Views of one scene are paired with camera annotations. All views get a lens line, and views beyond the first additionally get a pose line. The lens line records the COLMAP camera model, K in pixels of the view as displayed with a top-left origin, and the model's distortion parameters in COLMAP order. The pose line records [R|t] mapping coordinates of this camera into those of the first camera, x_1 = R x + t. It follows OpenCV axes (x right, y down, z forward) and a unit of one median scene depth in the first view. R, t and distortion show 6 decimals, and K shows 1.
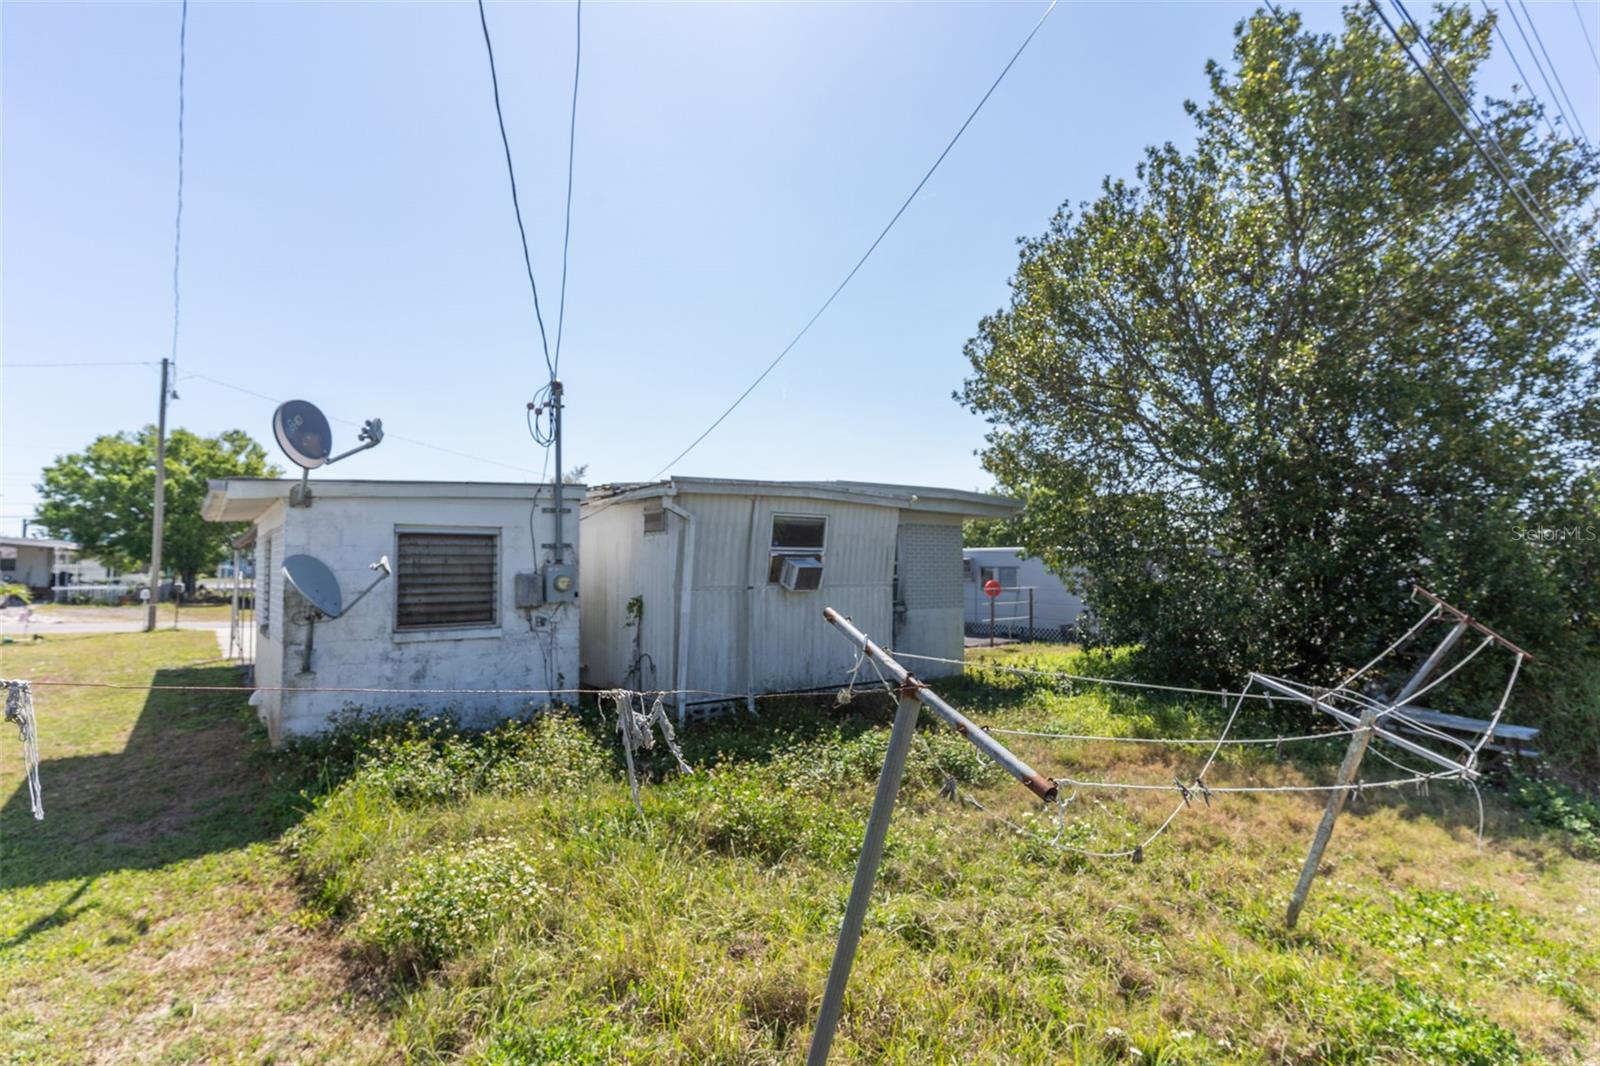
lens RADIAL K [[765.5, 0, 800.0], [0, 765.5, 533.0], [0, 0, 1]] dist [-0.001253, -0.000133]
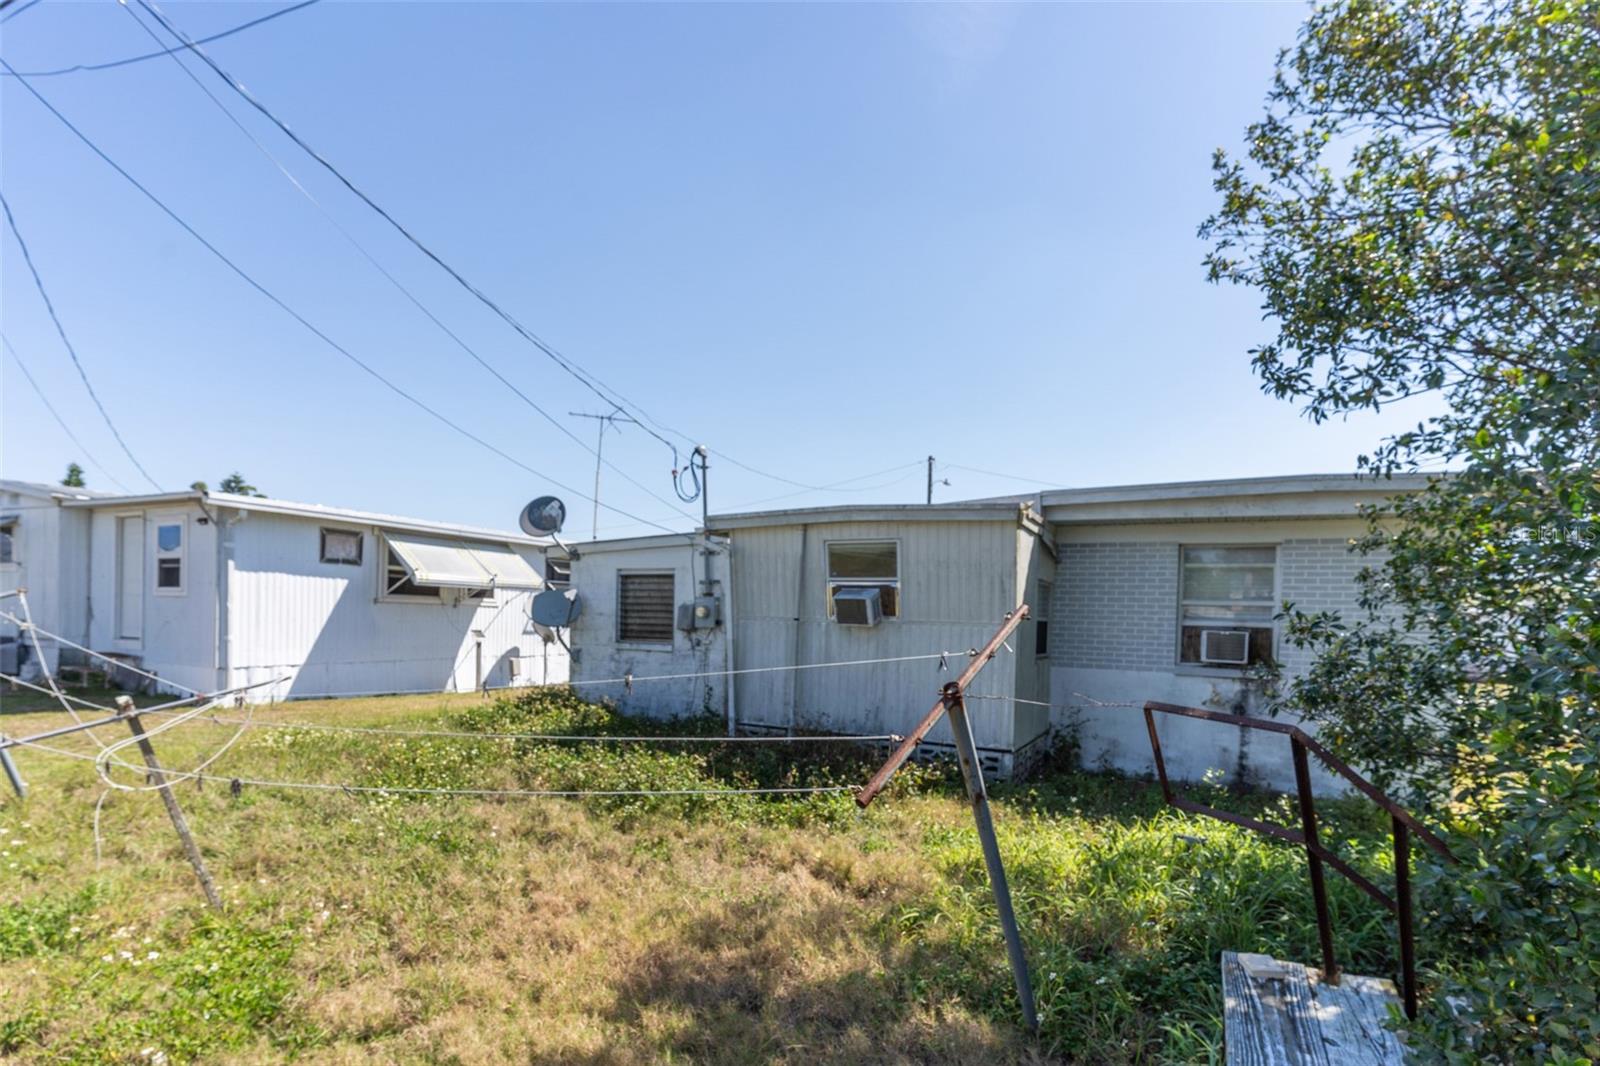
lens RADIAL K [[806.2, 0, 798.2], [0, 806.2, 634.5], [0, 0, 1]] dist [0.000719, 0.000166]
pose [[0.404634, 0.030406, -0.913973, 0.926767], [0.014898, 0.999095, 0.039834, 0.051731], [0.914357, -0.029734, 0.403815, 0.608427]]
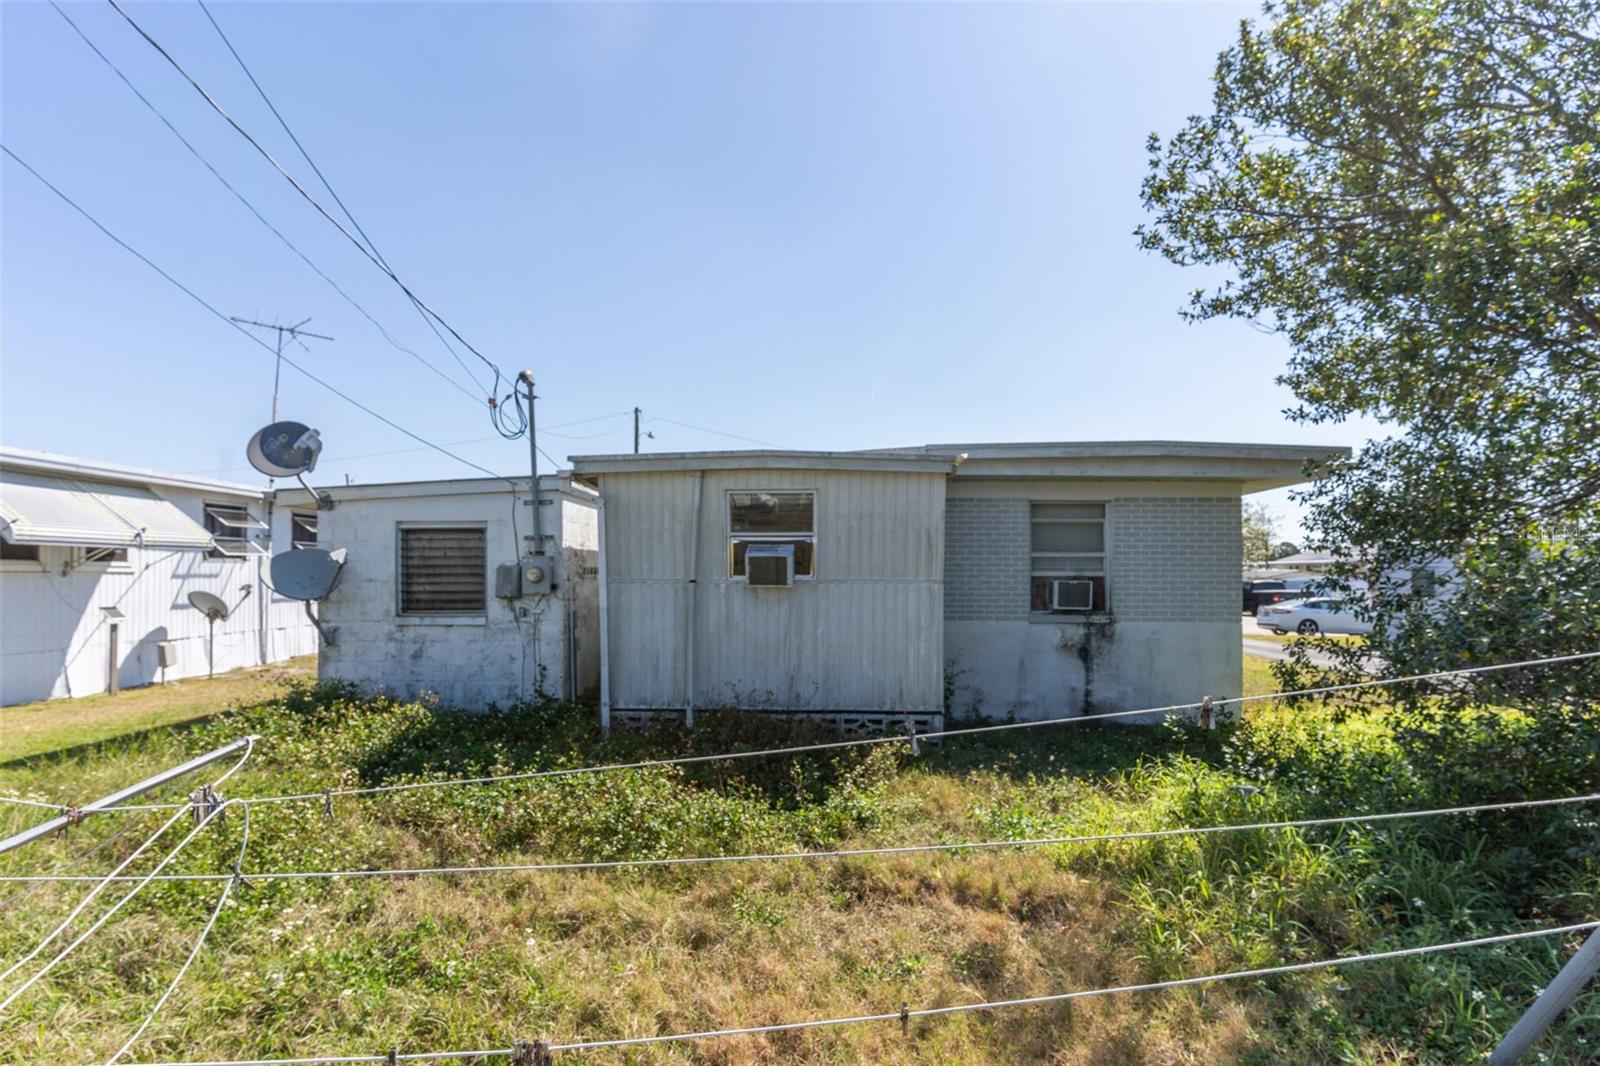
lens RADIAL K [[782.6, 0, 801.4], [0, 782.6, 567.4], [0, 0, 1]] dist [-0.000319, -0.000181]
pose [[0.764294, -0.004563, -0.644851, 0.607865], [0.027835, 0.999276, 0.025919, 0.038840], [0.644266, -0.037759, 0.763868, 0.439120]]
